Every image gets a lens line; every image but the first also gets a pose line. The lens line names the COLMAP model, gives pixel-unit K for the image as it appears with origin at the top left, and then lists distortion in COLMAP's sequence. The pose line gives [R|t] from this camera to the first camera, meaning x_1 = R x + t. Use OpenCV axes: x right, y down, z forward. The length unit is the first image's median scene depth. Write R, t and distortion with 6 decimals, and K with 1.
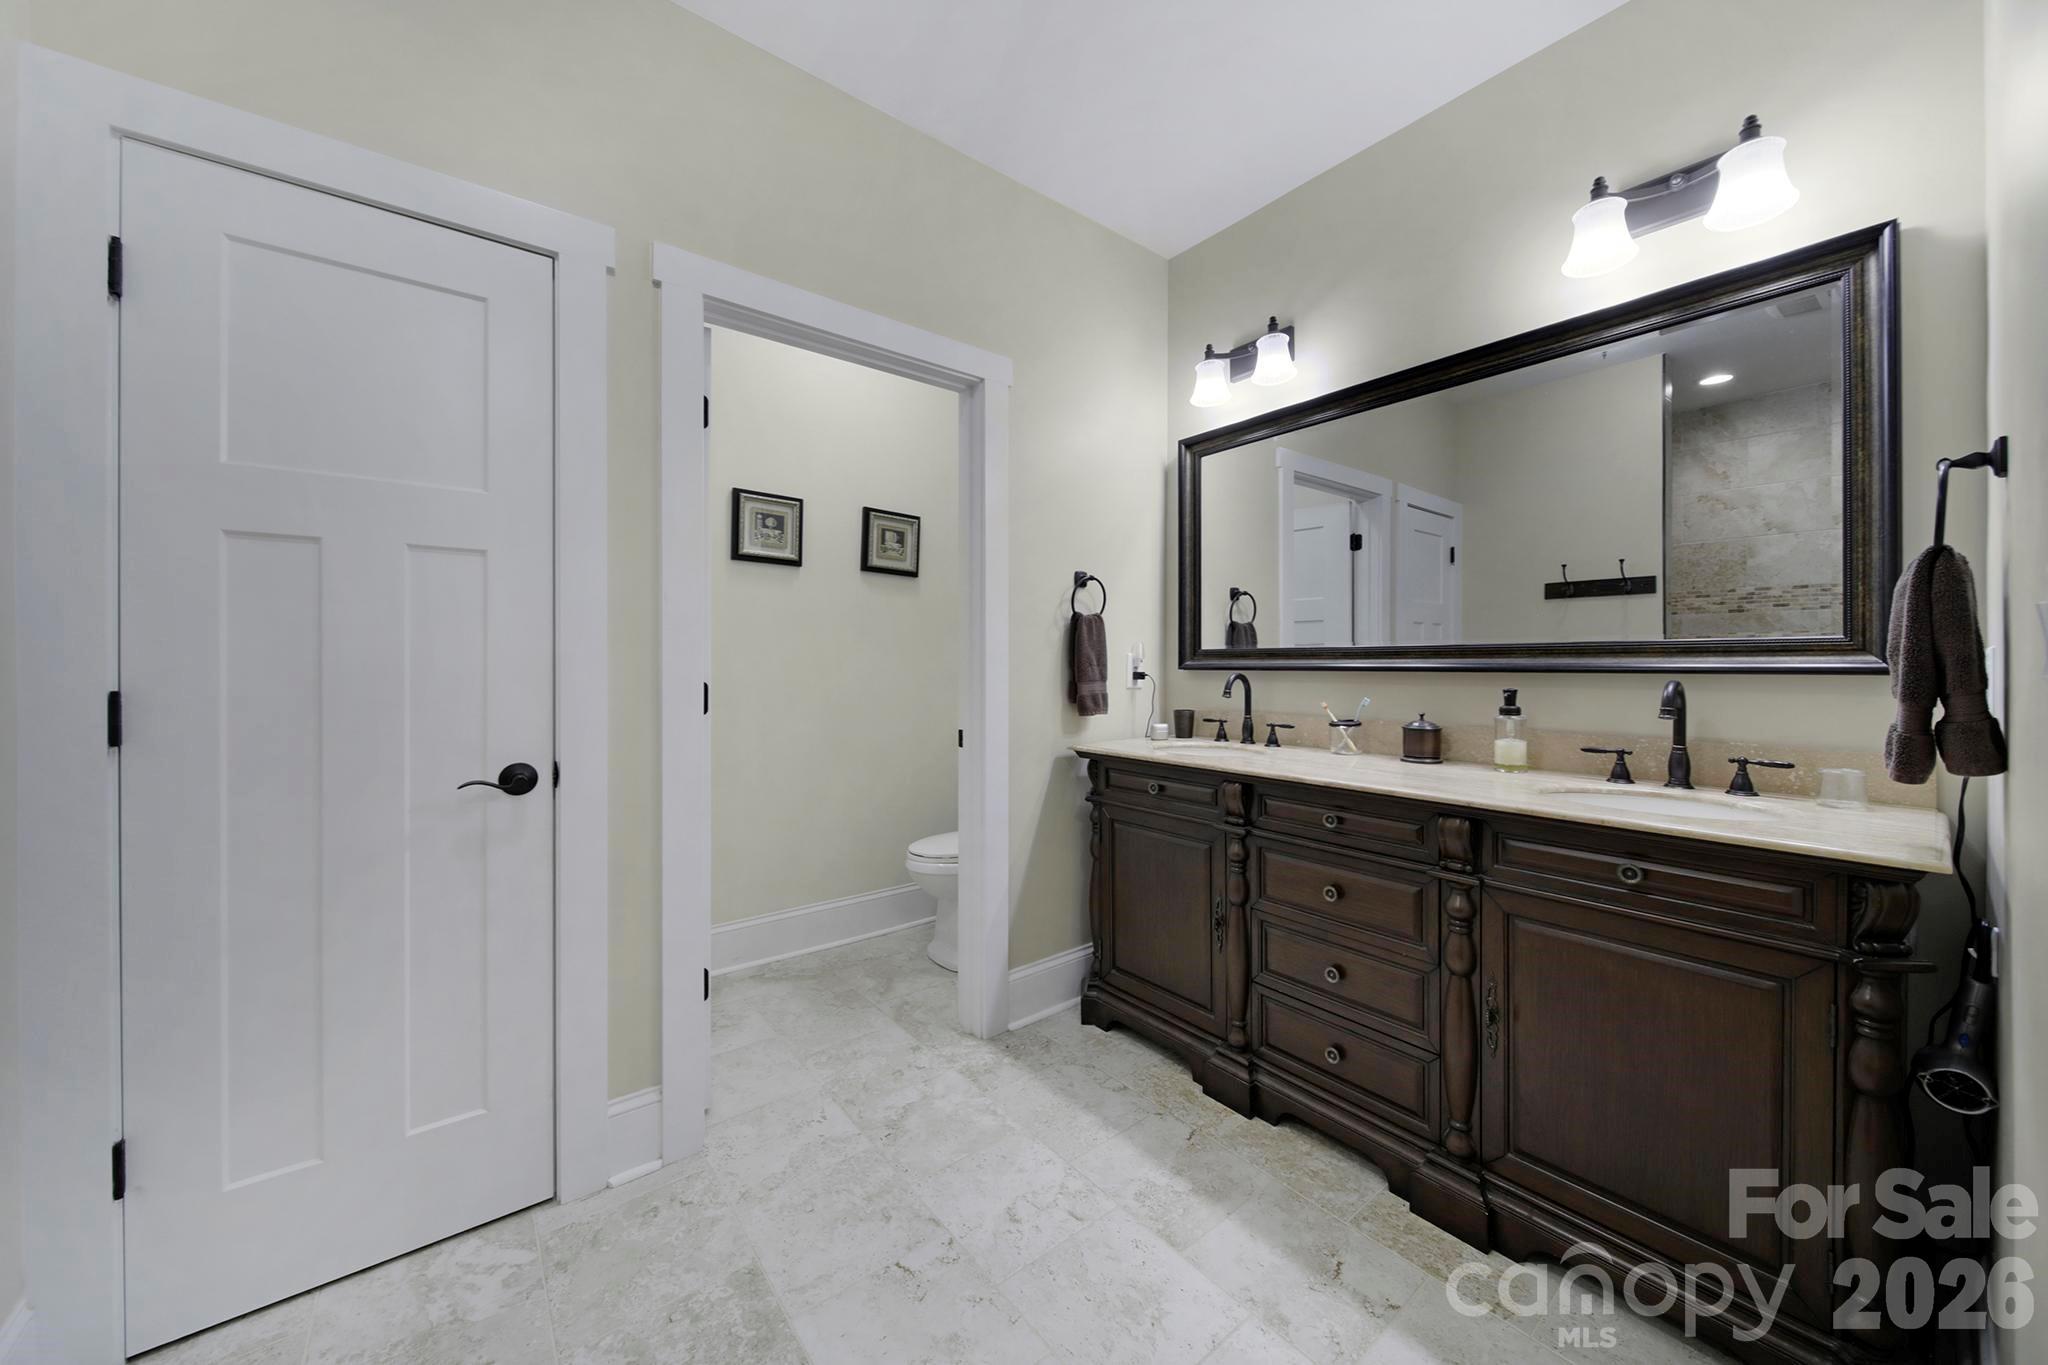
lens RADIAL K [[721.4, 0, 1023.8], [0, 721.4, 667.3], [0, 0, 1]] dist [-0.004066, -0.000047]
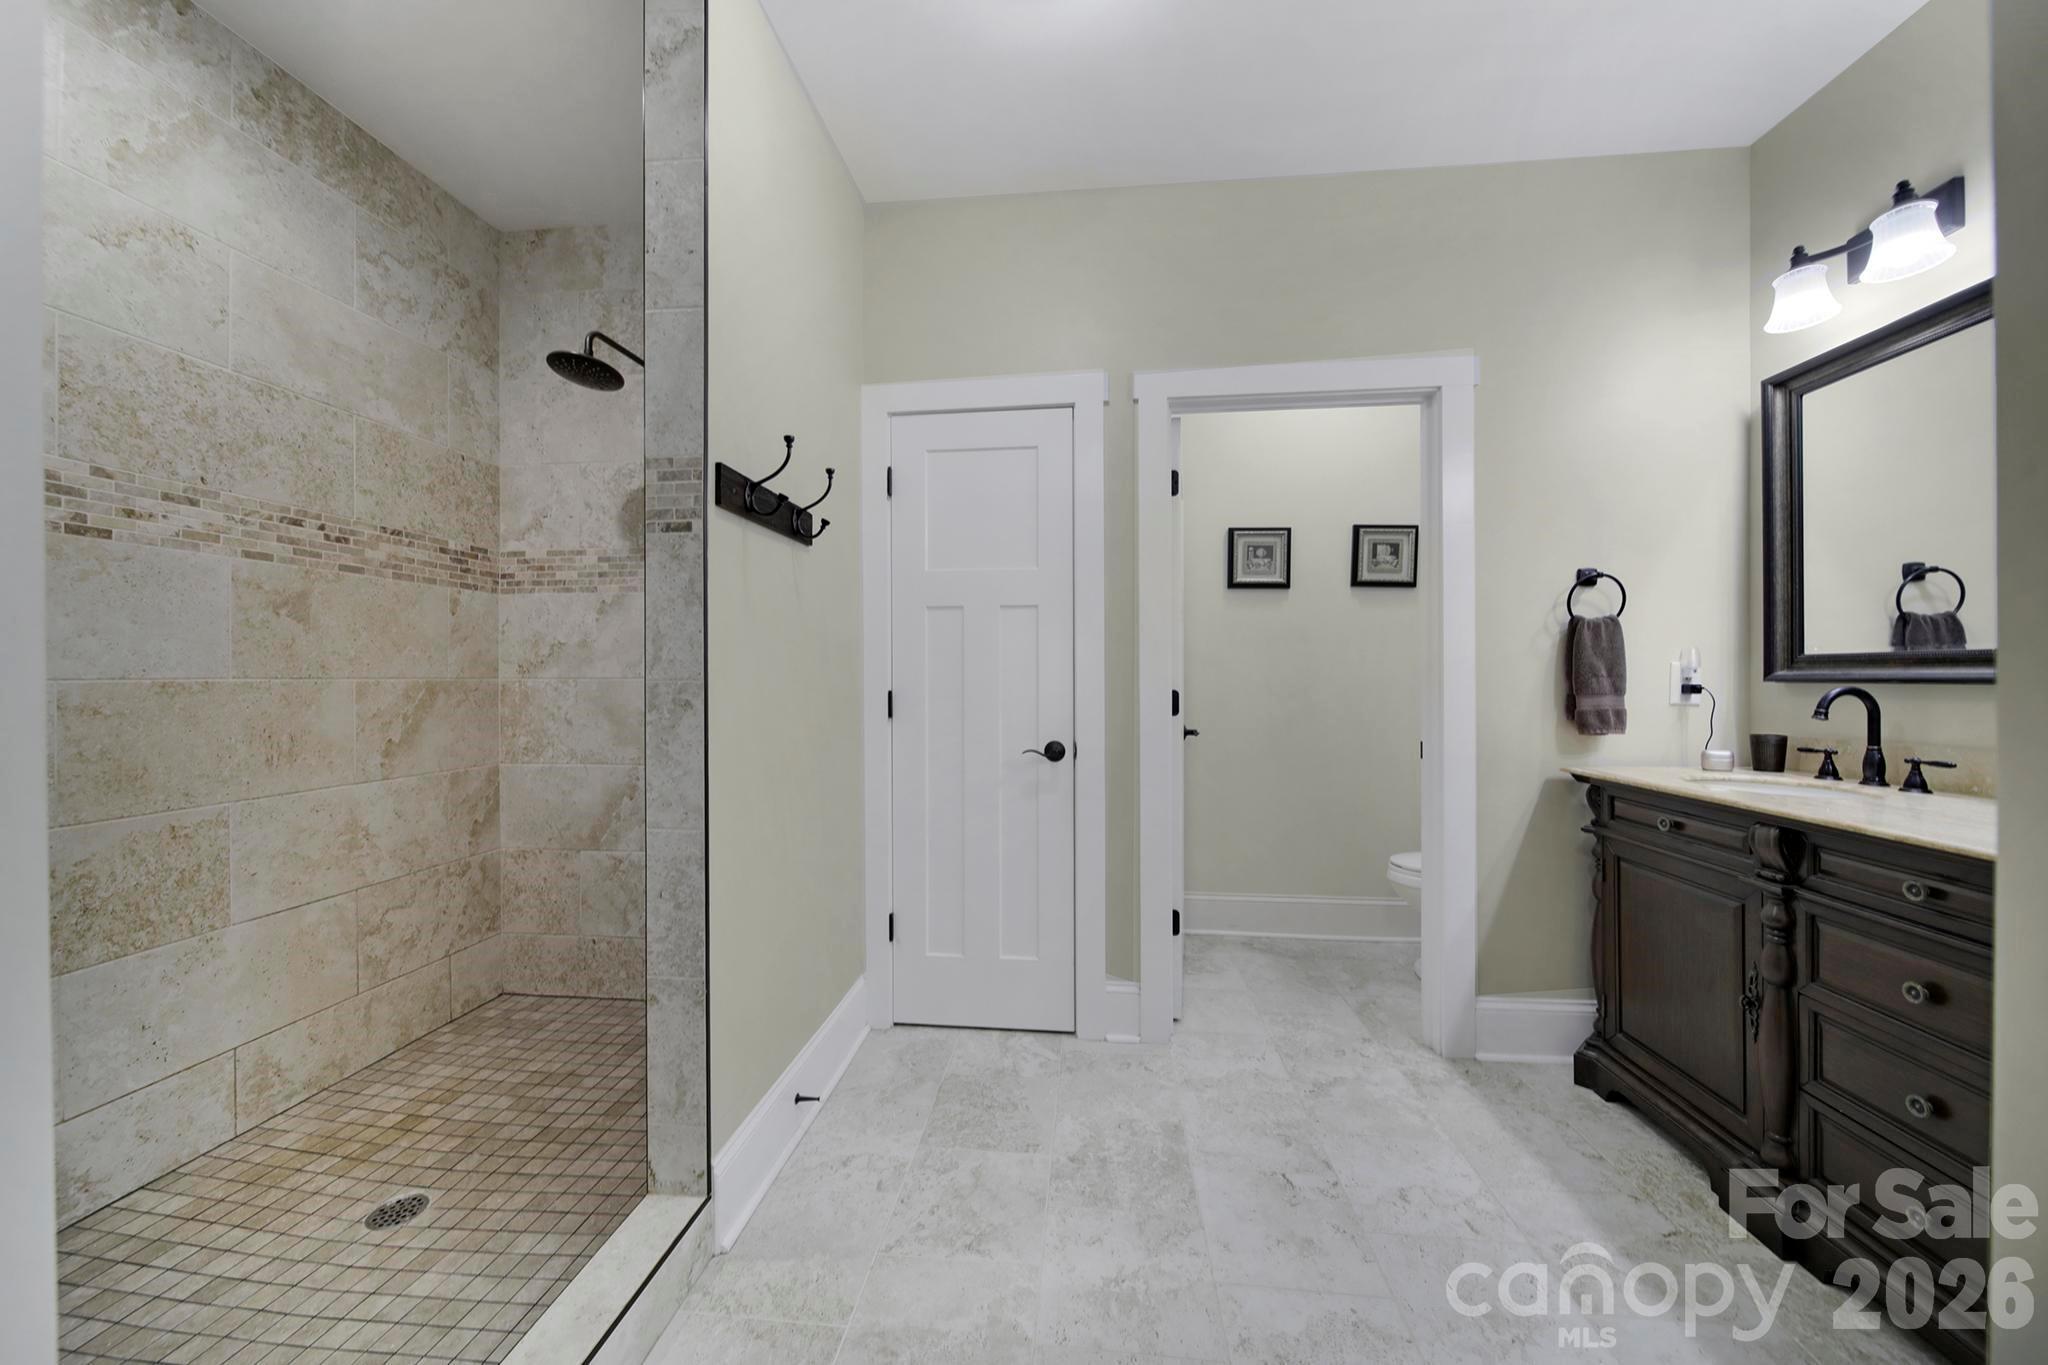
lens RADIAL K [[721.4, 0, 1024.3], [0, 721.4, 679.8], [0, 0, 1]] dist [-0.004066, -0.000047]
pose [[0.715576, 0.000423, -0.698535, 0.215458], [-0.000293, 1.000000, 0.000305, 0.001239], [0.698535, -0.000014, 0.715576, -0.099665]]
